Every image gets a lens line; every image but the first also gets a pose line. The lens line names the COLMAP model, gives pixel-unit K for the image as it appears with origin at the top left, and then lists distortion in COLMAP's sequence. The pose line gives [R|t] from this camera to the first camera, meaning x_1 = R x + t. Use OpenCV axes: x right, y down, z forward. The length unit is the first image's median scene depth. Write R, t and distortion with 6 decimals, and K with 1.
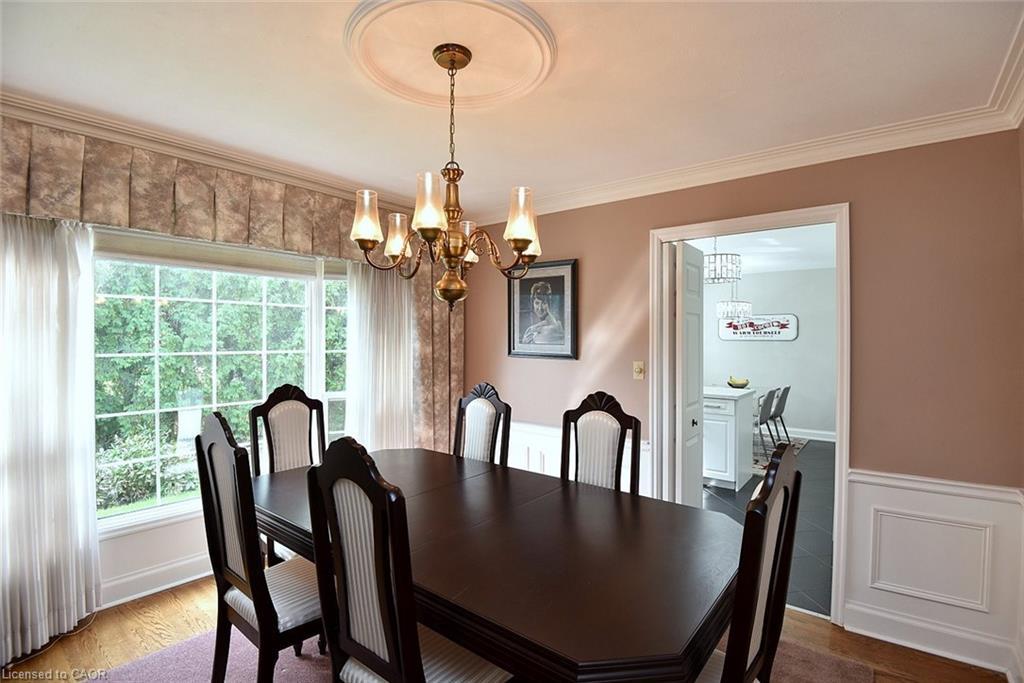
lens RADIAL K [[475.2, 0, 514.2], [0, 475.2, 340.8], [0, 0, 1]] dist [-0.022772, -0.008607]
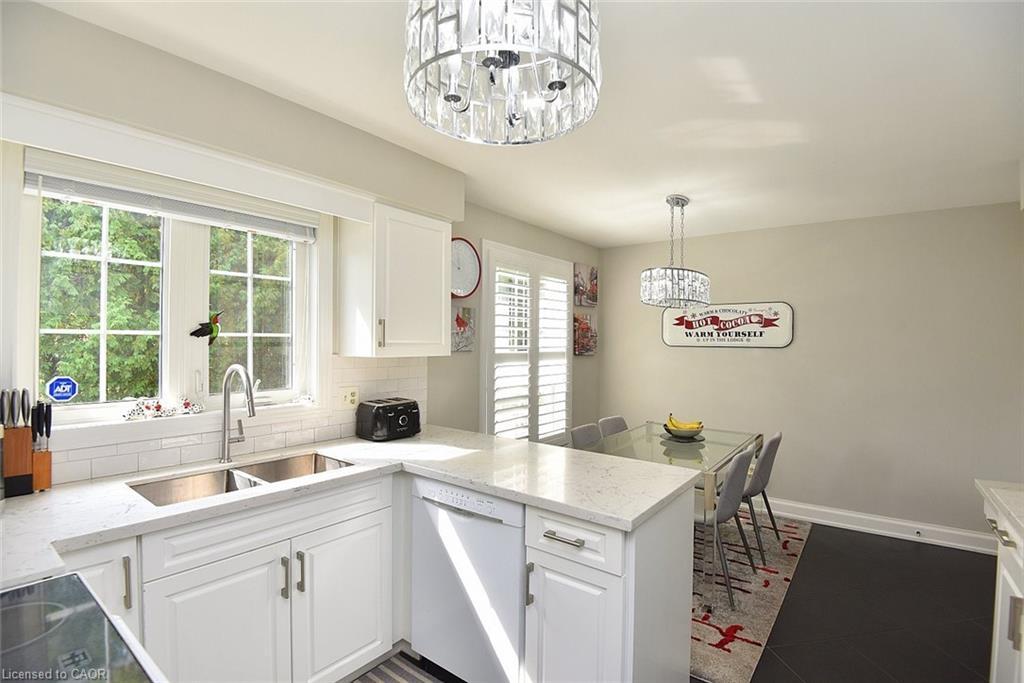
lens RADIAL K [[475.2, 0, 513.7], [0, 475.2, 341.5], [0, 0, 1]] dist [-0.022772, -0.008607]
pose [[0.999589, 0.009230, 0.027124, 0.240436], [-0.009084, 0.999944, -0.005502, -0.002151], [-0.027173, 0.005253, 0.999617, 0.425132]]
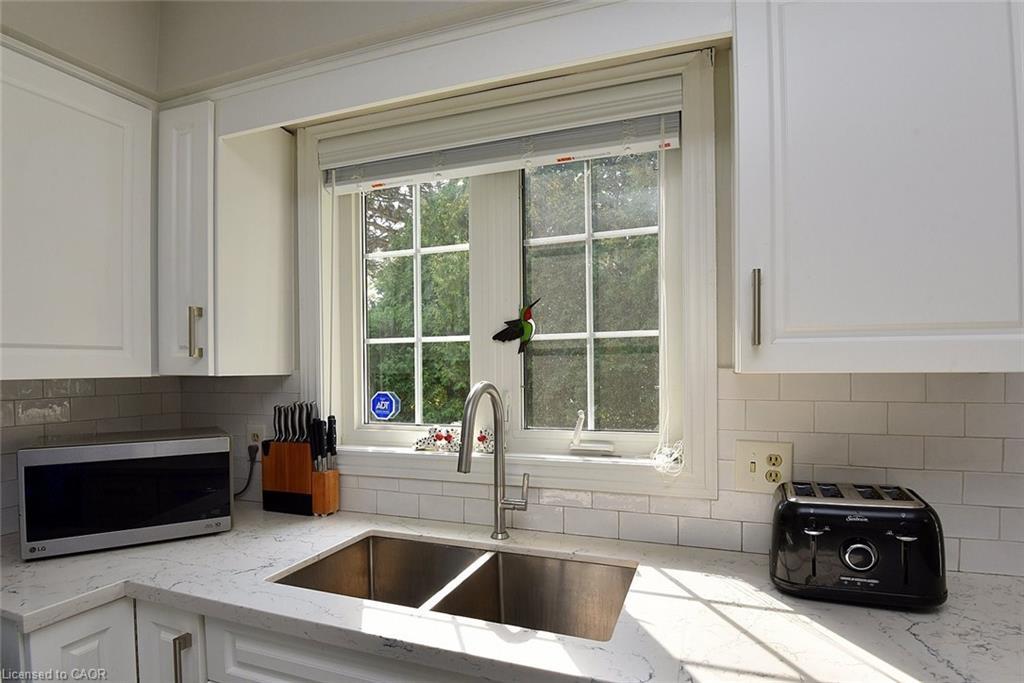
lens RADIAL K [[536.4, 0, 521.1], [0, 536.4, 376.3], [0, 0, 1]] dist [-0.032002, -0.011135]
pose [[0.325808, 0.016152, -0.945298, 0.268130], [0.005691, 0.999802, 0.019044, 0.005692], [0.945419, -0.011585, 0.325652, 0.656887]]
